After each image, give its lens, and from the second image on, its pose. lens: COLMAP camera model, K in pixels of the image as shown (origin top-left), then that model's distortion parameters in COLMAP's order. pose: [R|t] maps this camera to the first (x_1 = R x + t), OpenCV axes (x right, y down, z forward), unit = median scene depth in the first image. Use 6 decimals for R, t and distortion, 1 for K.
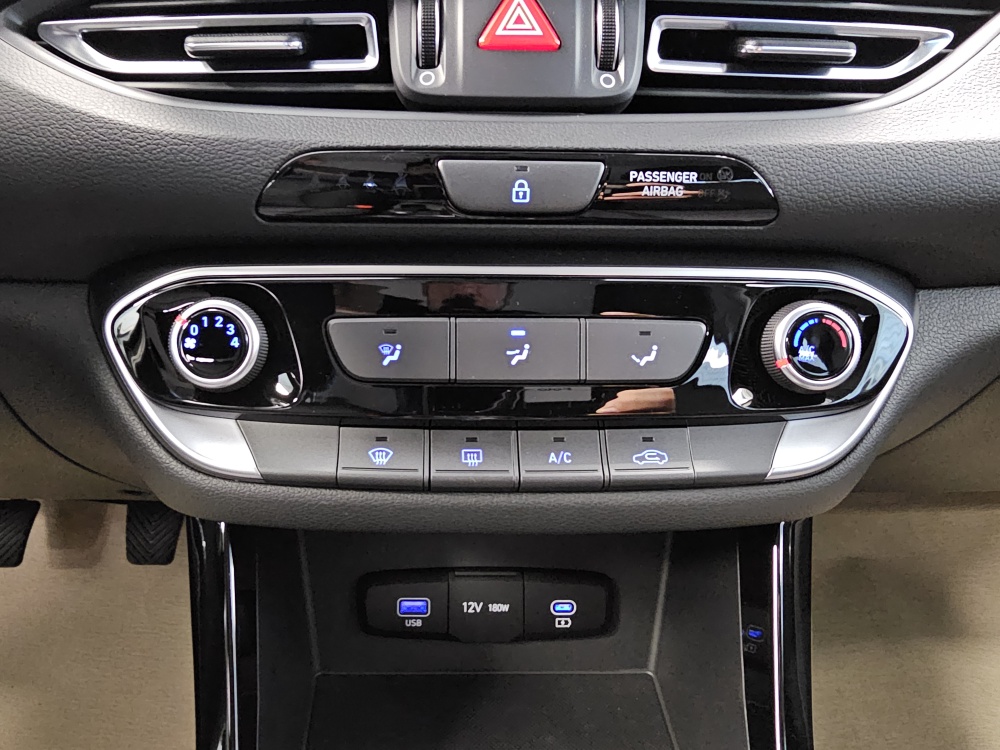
lens RADIAL K [[710.8, 0, 461.7], [0, 710.8, 376.5], [0, 0, 1]] dist [-0.009819, -0.003532]
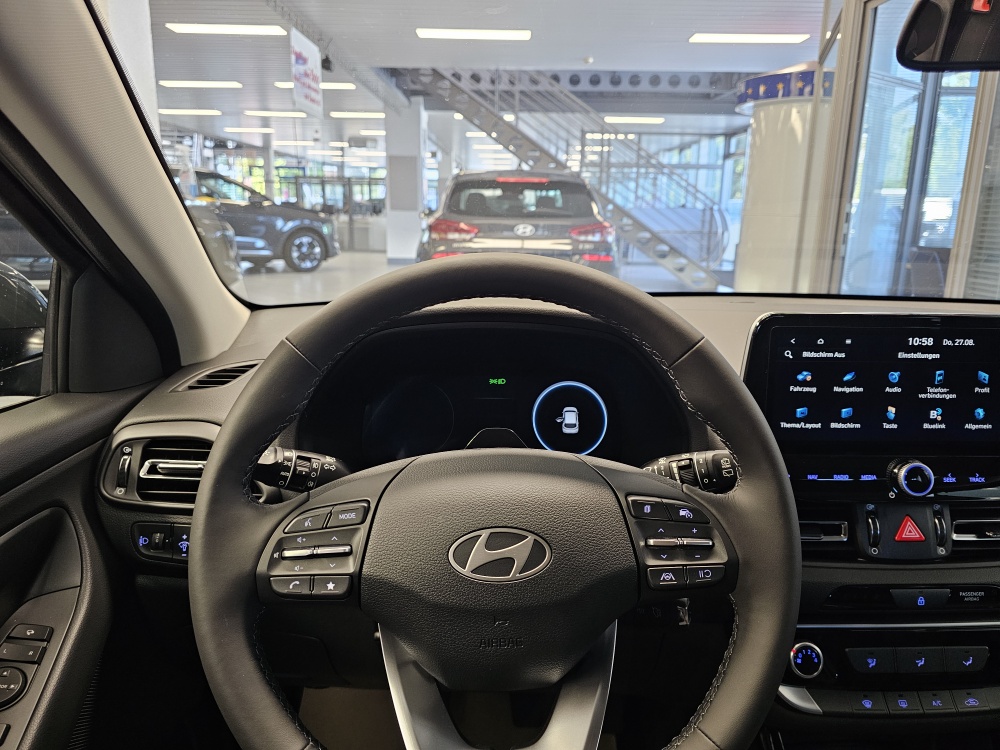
lens RADIAL K [[684.1, 0, 508.8], [0, 684.1, 362.6], [0, 0, 1]] dist [0.046614, -0.057878]
pose [[0.999874, -0.000494, 0.015889, -1.413506], [0.003313, 0.984045, -0.177890, -0.642305], [-0.015548, 0.177921, 0.983922, -1.586338]]
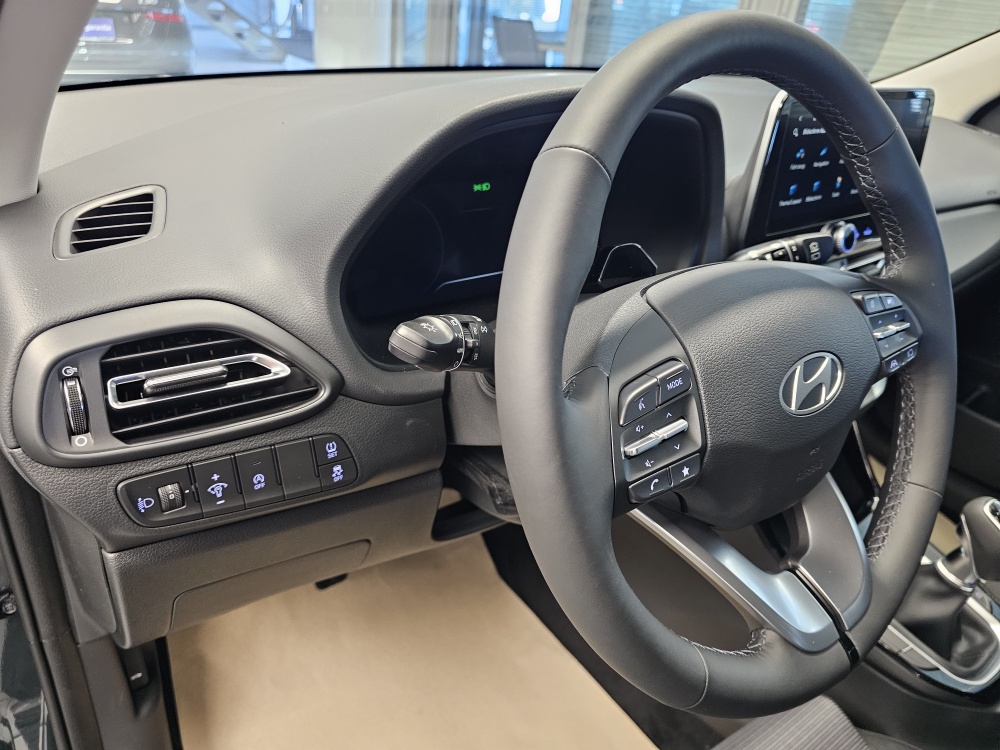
lens RADIAL K [[684.1, 0, 492.8], [0, 684.1, 362.9], [0, 0, 1]] dist [0.046614, -0.057878]
pose [[0.811502, -0.230383, 0.537018, -2.801161], [0.159990, 0.971482, 0.175004, -0.904226], [-0.562021, -0.056098, 0.825219, -0.697412]]
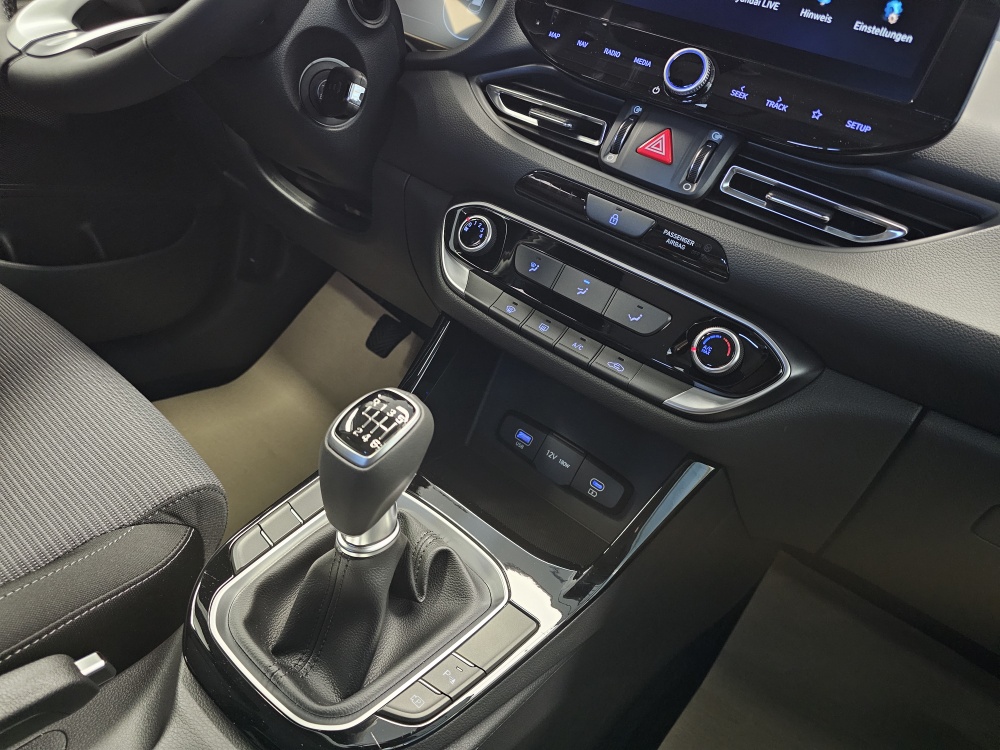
lens RADIAL K [[684.1, 0, 490.8], [0, 684.1, 372.2], [0, 0, 1]] dist [0.046614, -0.057878]
pose [[0.762259, 0.451832, -0.463474, 0.900359], [-0.473558, 0.877430, 0.076546, 0.149099], [0.441252, 0.161134, 0.882798, -0.846693]]
